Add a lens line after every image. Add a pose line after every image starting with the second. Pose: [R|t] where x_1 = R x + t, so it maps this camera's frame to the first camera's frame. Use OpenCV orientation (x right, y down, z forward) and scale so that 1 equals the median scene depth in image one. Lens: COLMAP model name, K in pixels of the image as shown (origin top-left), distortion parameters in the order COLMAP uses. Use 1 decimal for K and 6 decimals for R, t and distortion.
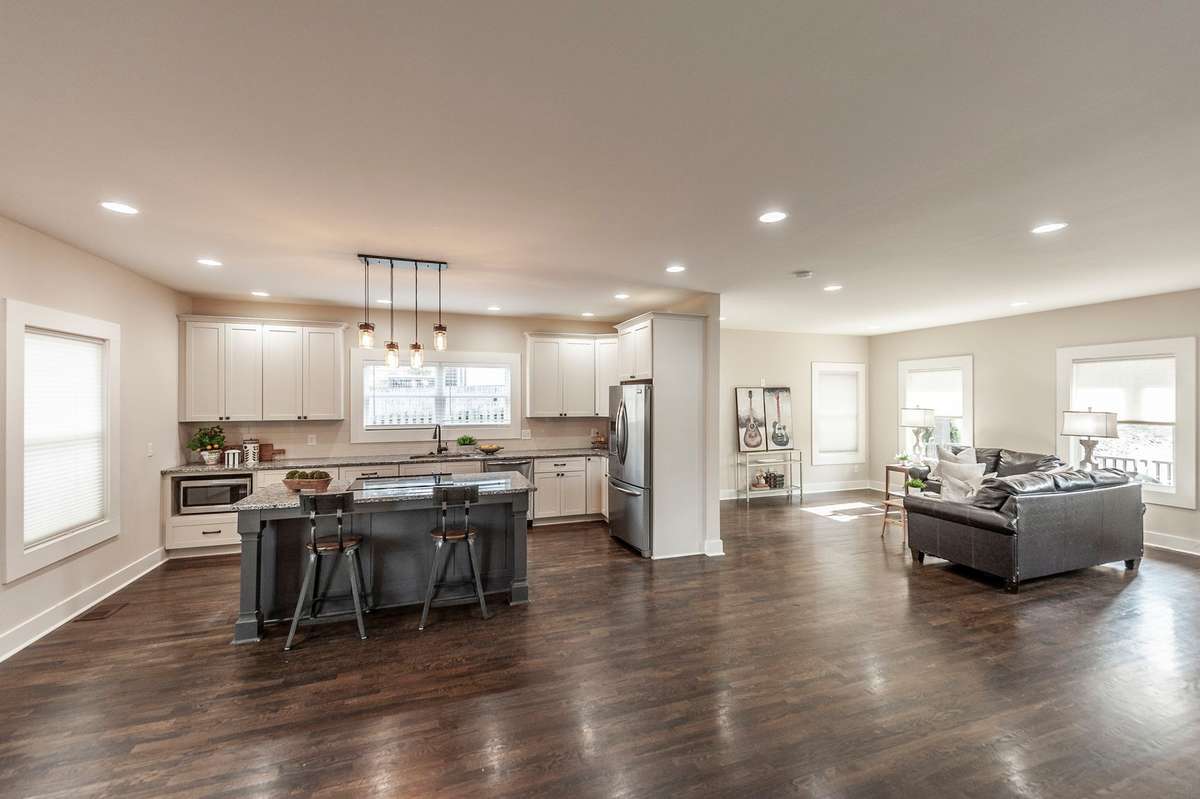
lens RADIAL K [[487.0, 0, 600.4], [0, 487.0, 397.4], [0, 0, 1]] dist [0.013010, -0.000693]
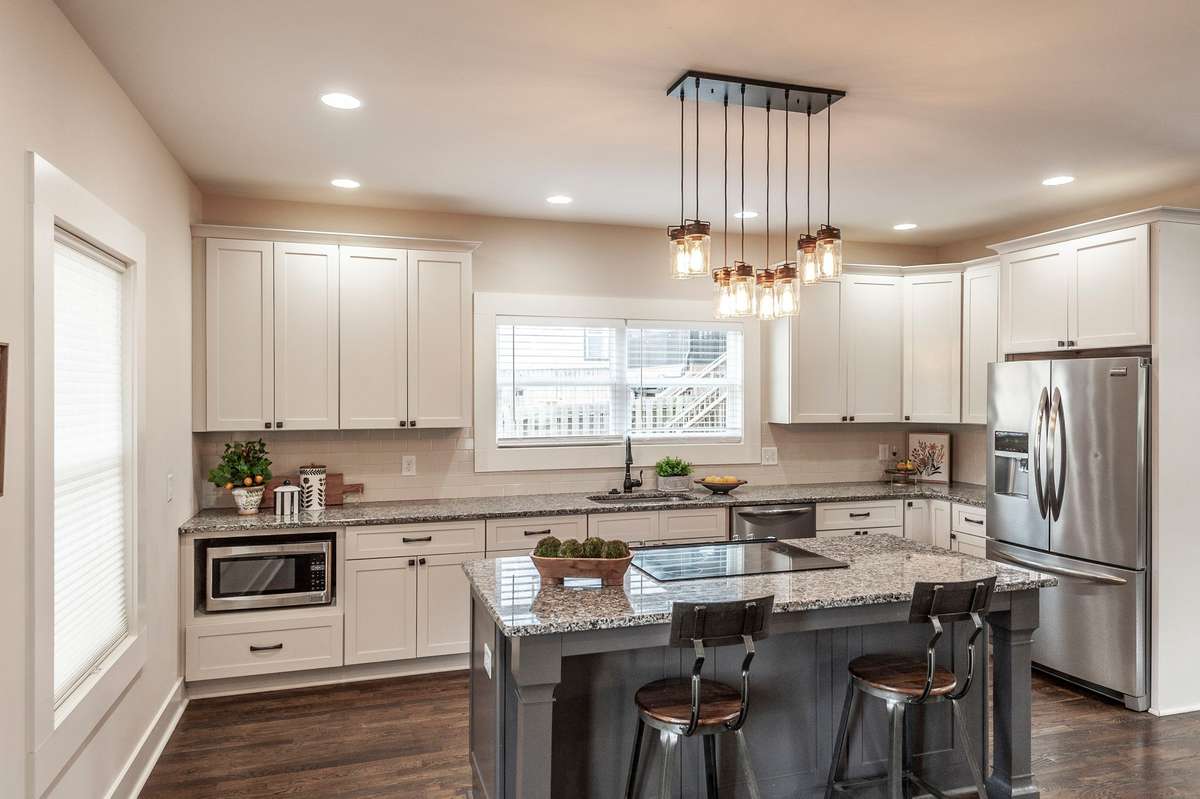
lens RADIAL K [[779.1, 0, 601.2], [0, 779.1, 392.4], [0, 0, 1]] dist [0.026337, -0.007201]
pose [[0.999594, -0.000203, -0.028485, -0.387211], [0.000247, 0.999999, 0.001525, 0.006864], [0.028484, -0.001531, 0.999593, 0.179446]]
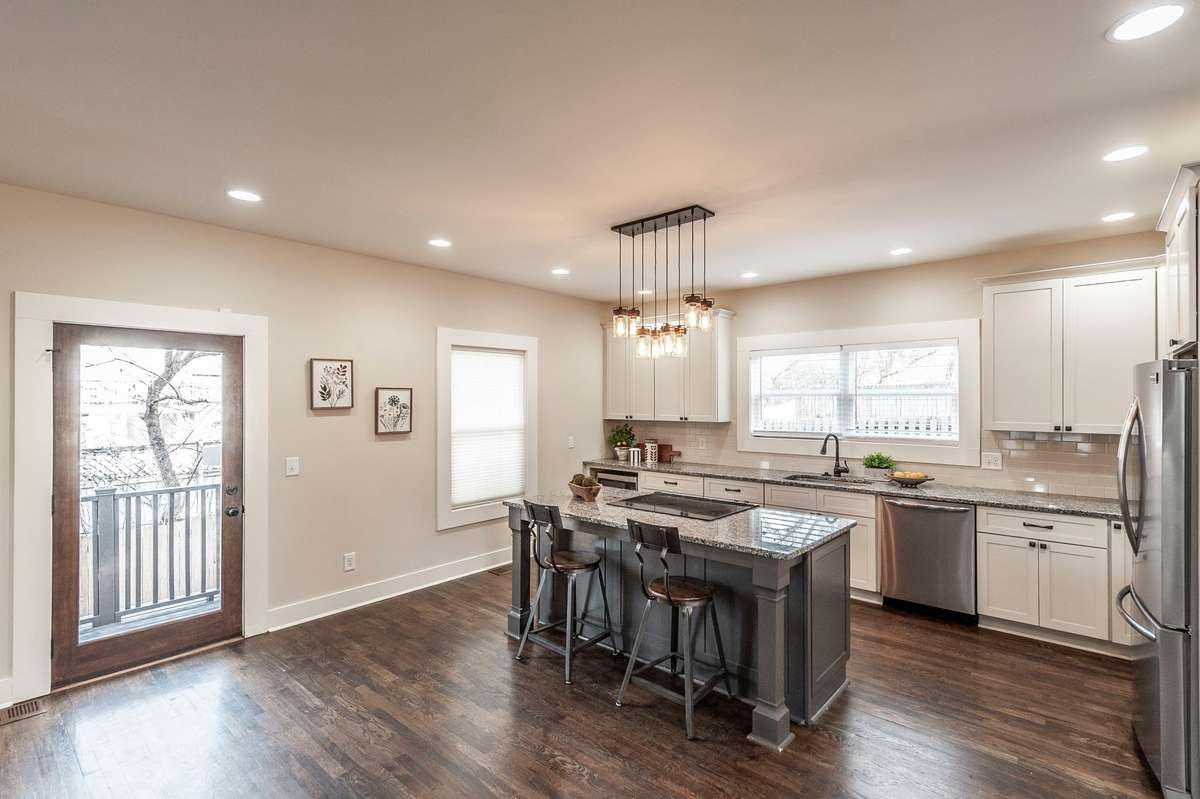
lens RADIAL K [[559.7, 0, 610.7], [0, 559.7, 400.8], [0, 0, 1]] dist [0.010660, -0.000448]
pose [[0.499530, 0.002578, -0.866292, 0.240048], [0.005014, 0.999970, 0.005867, 0.000338], [0.866282, -0.007274, 0.499503, 0.361868]]
